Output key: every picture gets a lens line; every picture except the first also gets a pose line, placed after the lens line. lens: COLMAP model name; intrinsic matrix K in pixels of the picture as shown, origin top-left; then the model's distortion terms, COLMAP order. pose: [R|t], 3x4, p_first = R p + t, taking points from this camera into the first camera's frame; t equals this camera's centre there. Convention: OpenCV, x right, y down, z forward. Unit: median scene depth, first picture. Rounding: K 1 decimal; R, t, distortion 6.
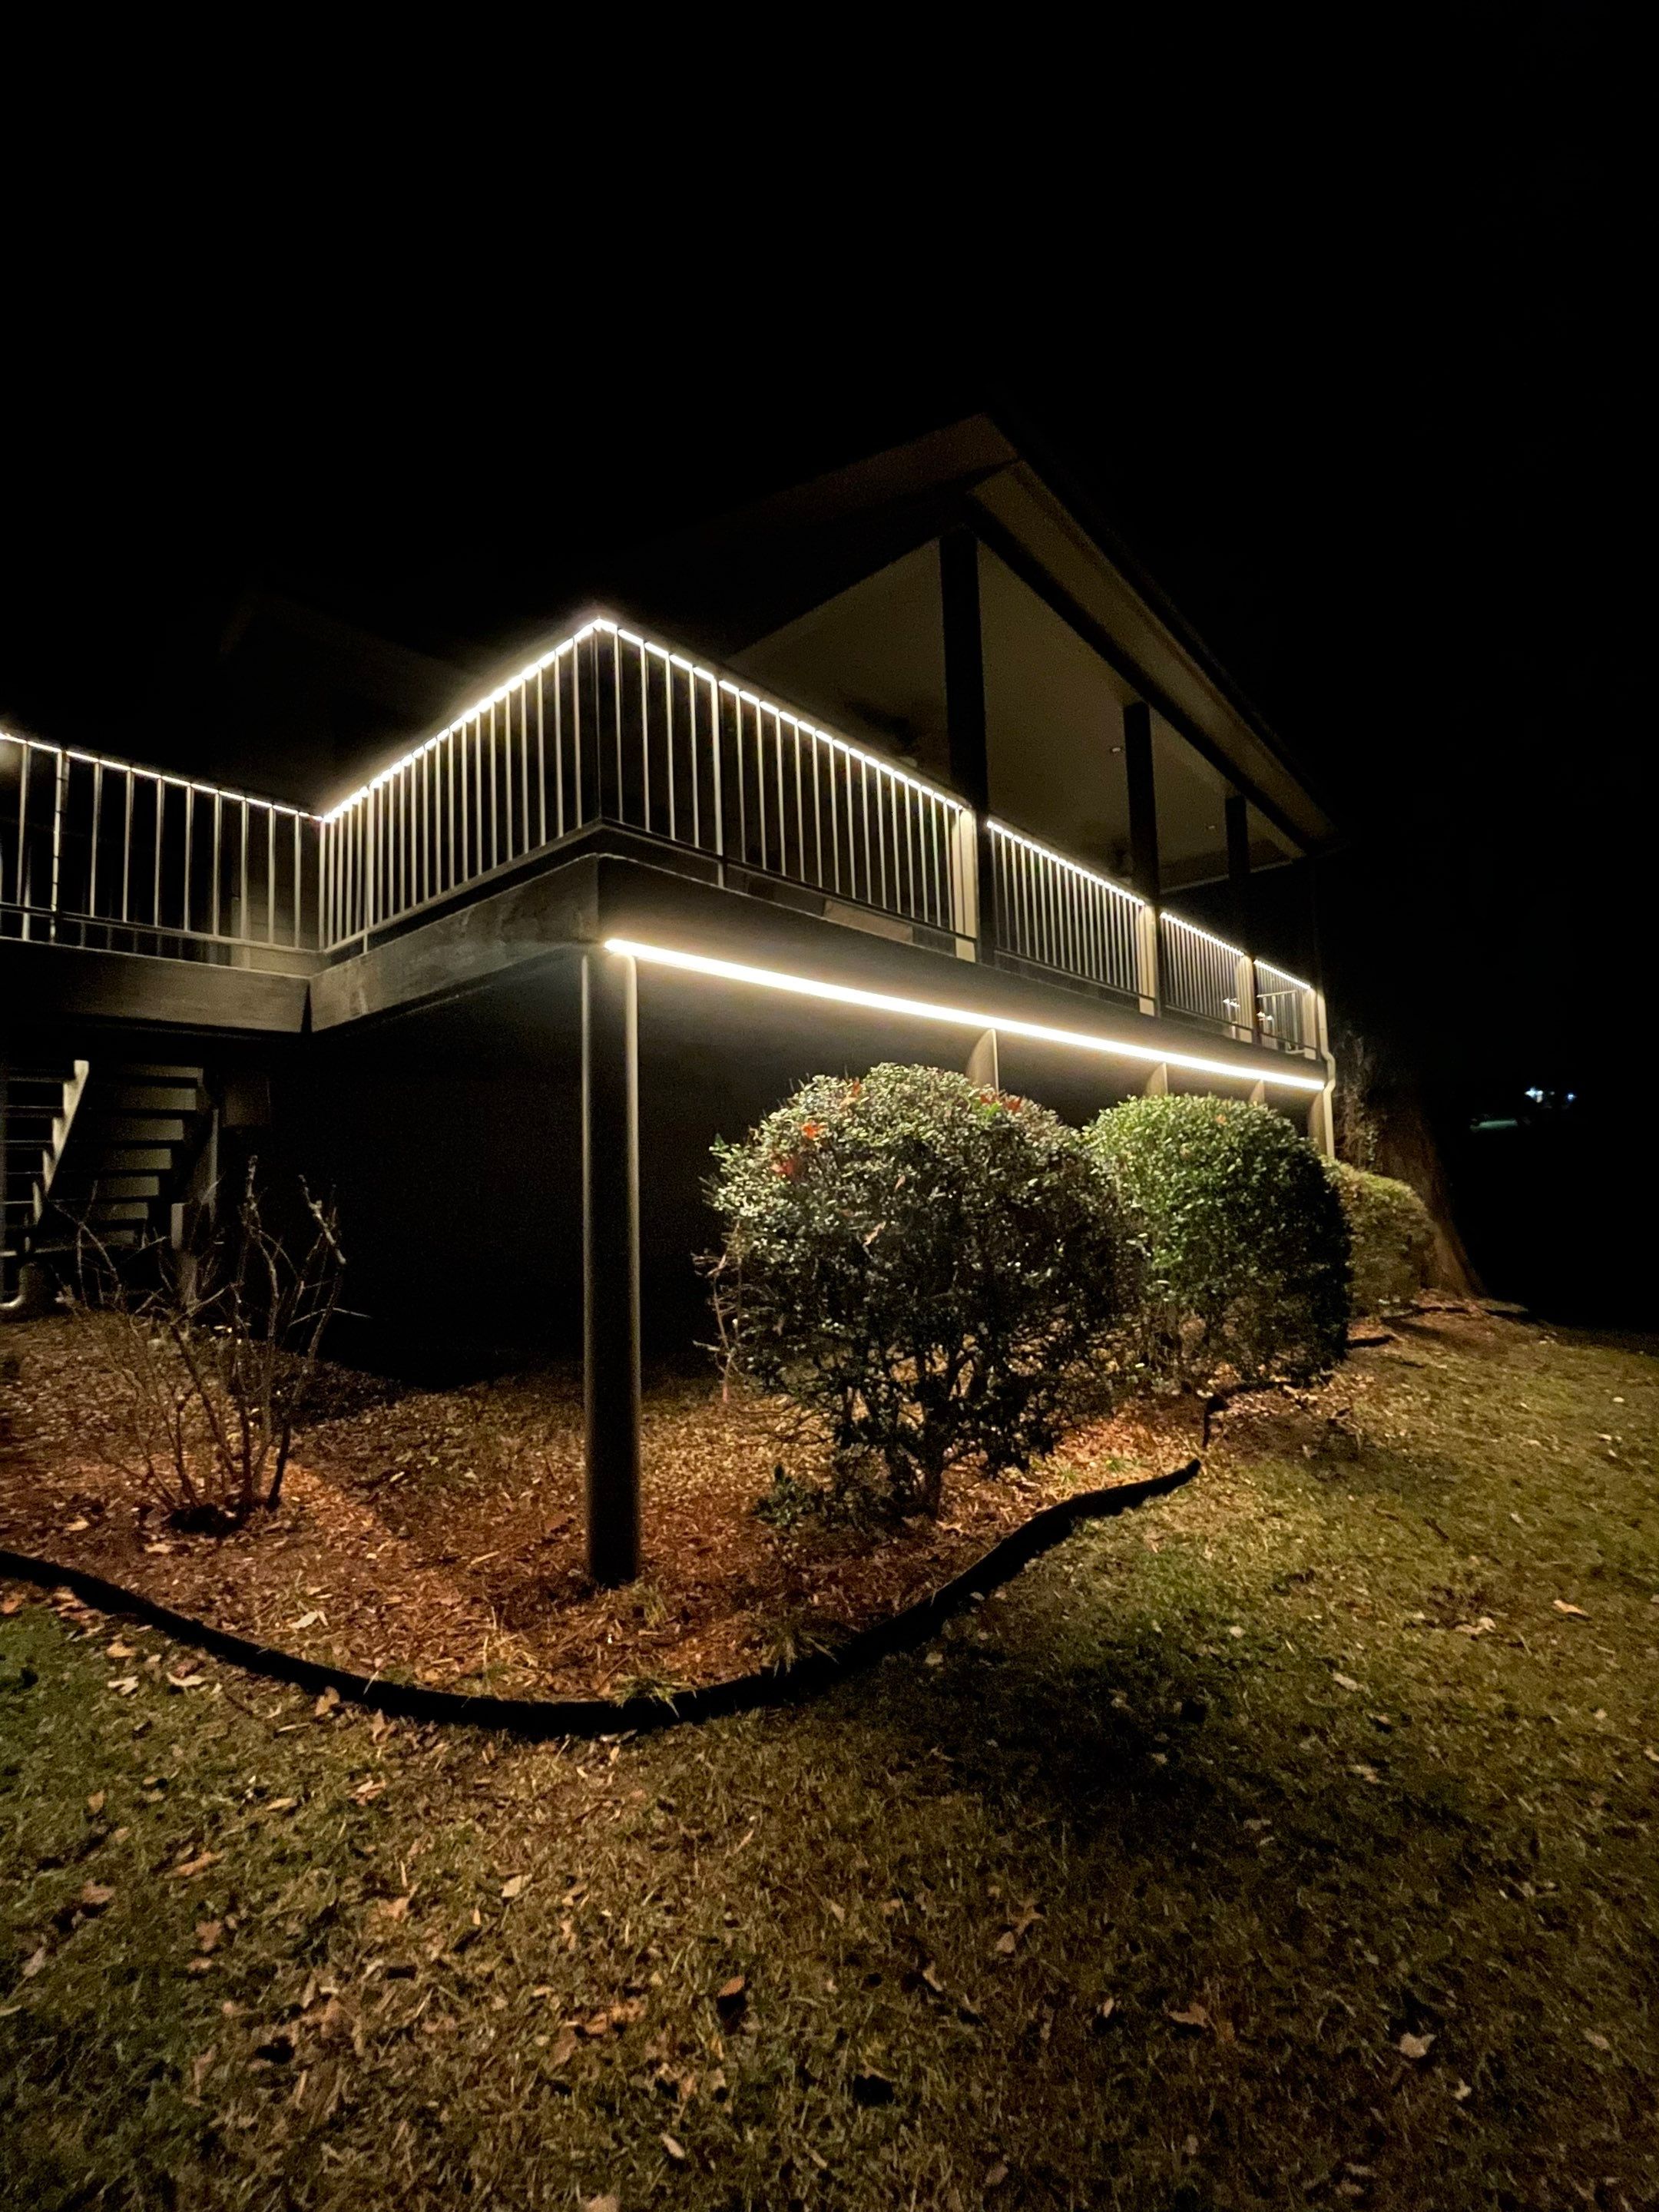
lens RADIAL K [[898.6, 0, 831.4], [0, 898.6, 1106.1], [0, 0, 1]] dist [-0.004564, -0.000005]
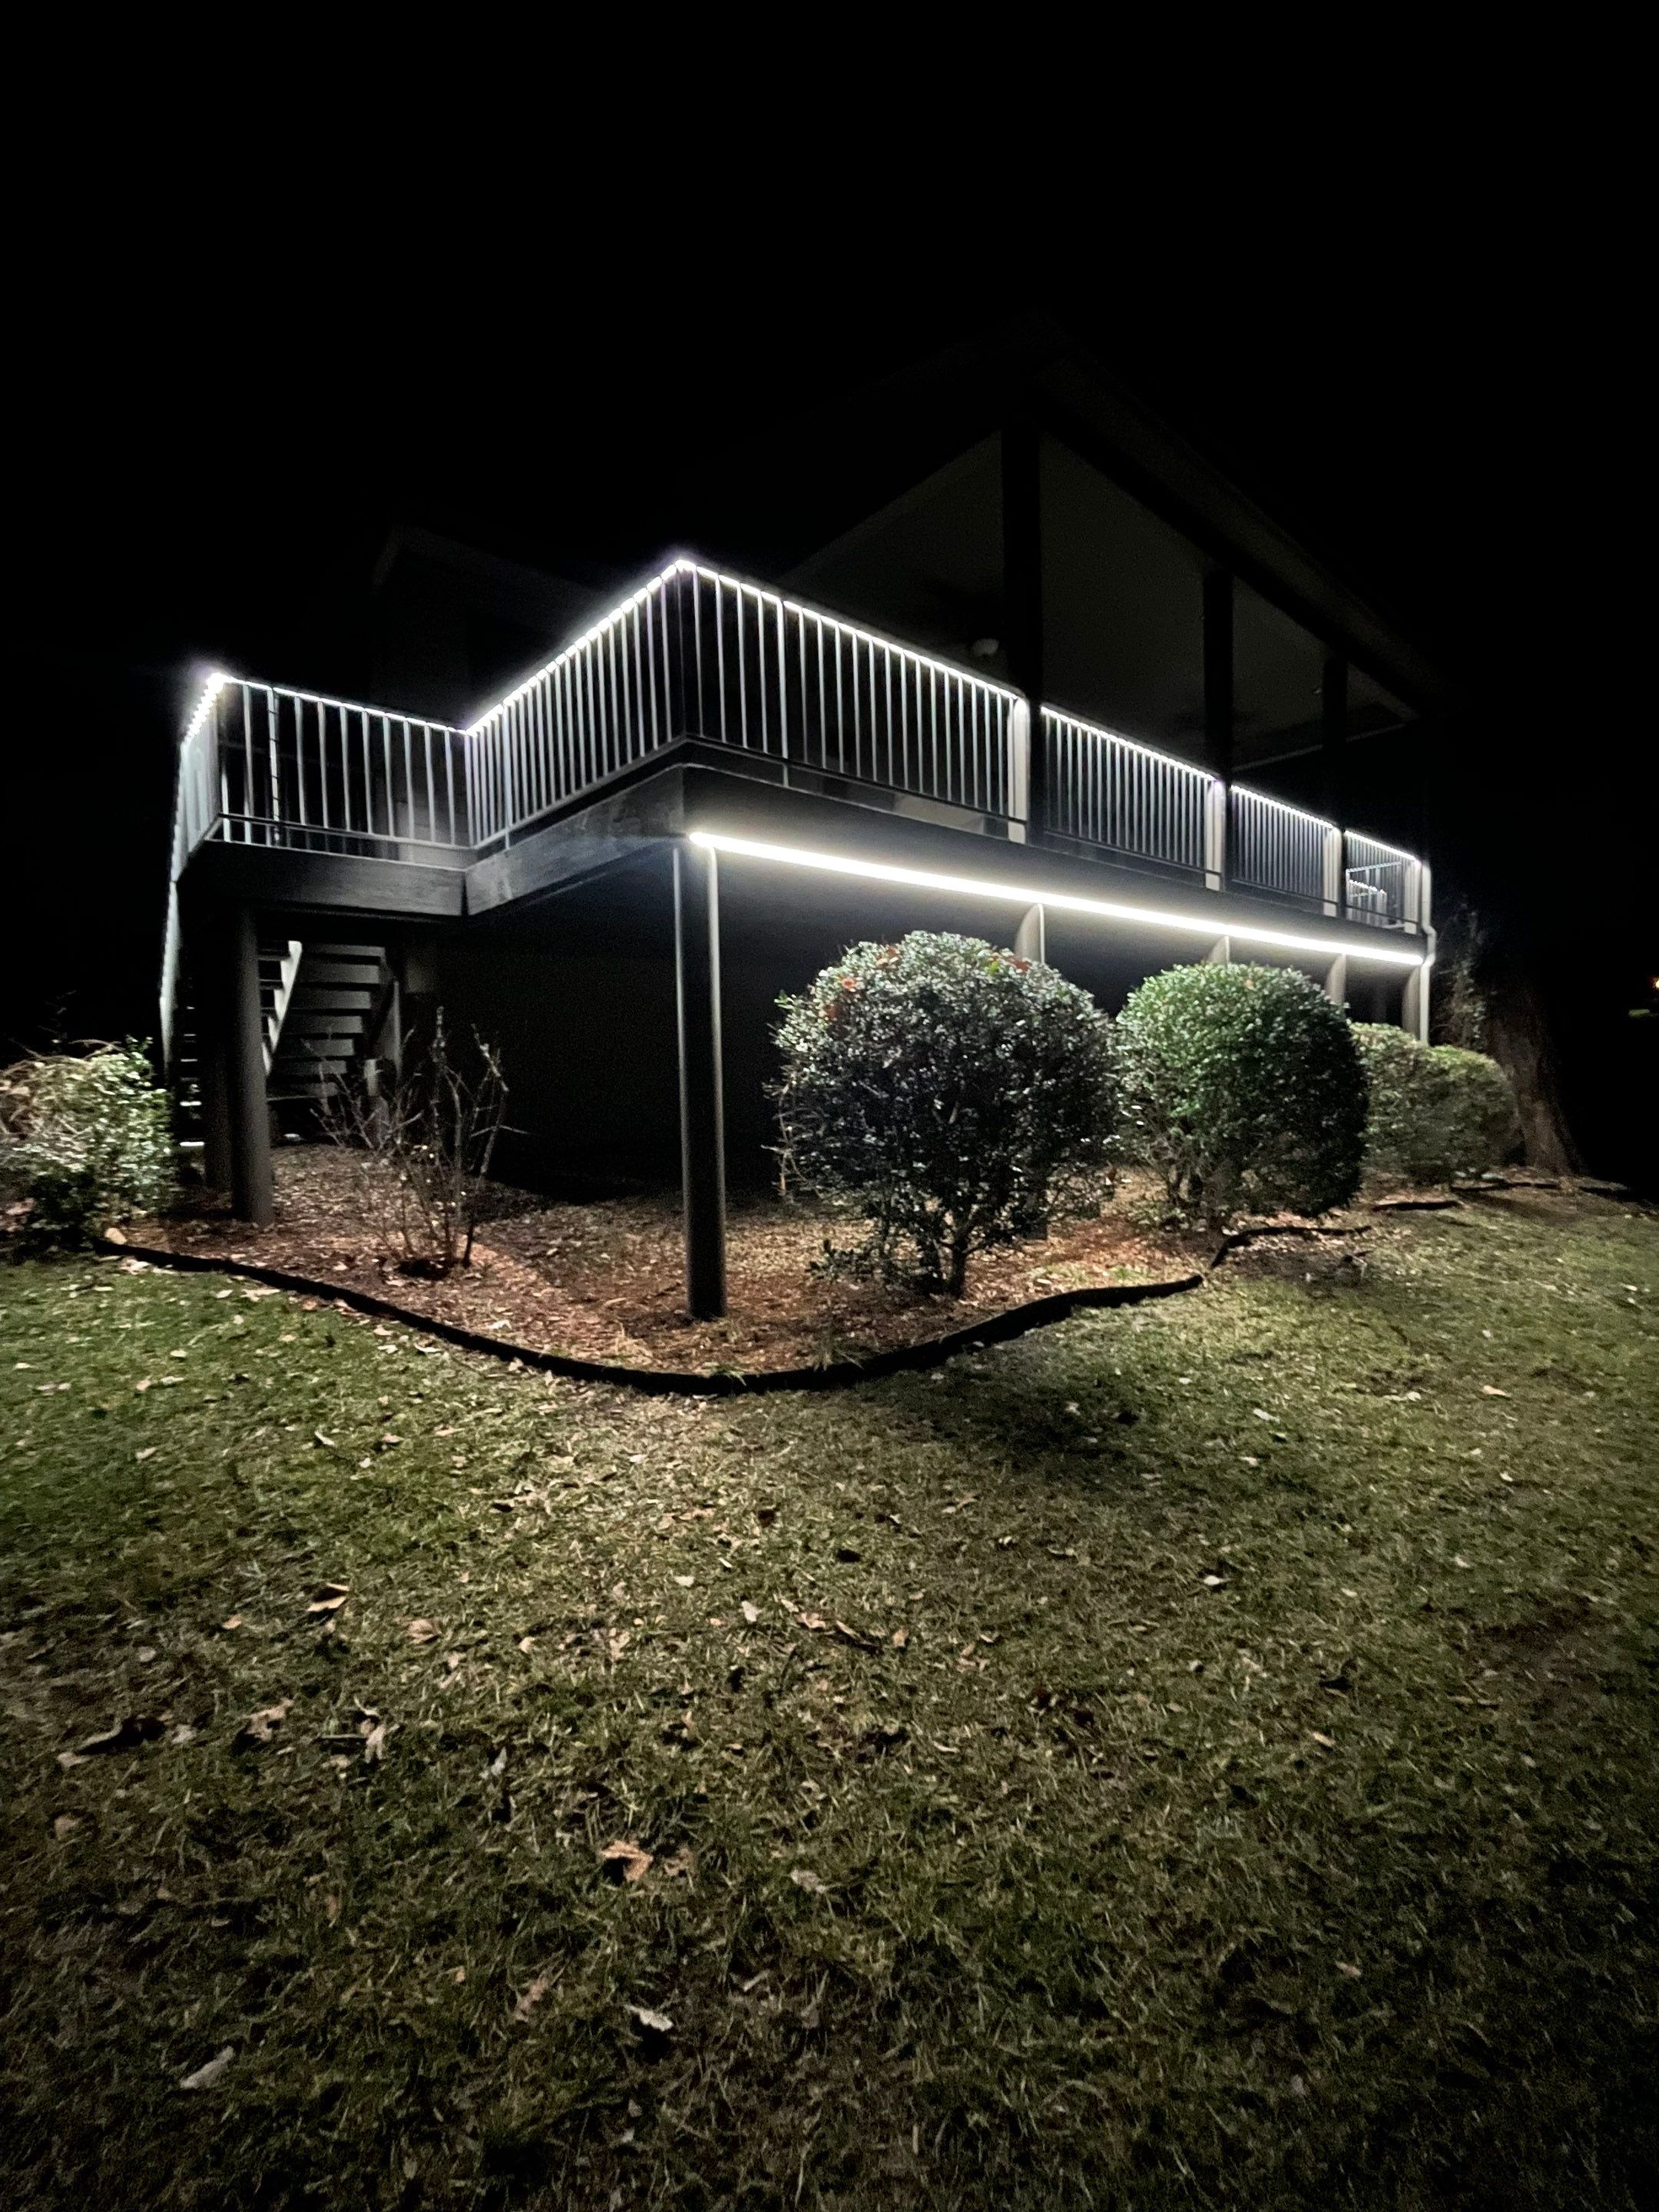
lens RADIAL K [[899.1, 0, 832.1], [0, 899.1, 1109.0], [0, 0, 1]] dist [-0.003161, -0.000387]
pose [[0.991708, 0.012677, -0.127884, 0.096336], [0.003802, 0.991793, 0.127798, 0.032719], [0.128455, -0.127224, 0.983521, -0.230669]]
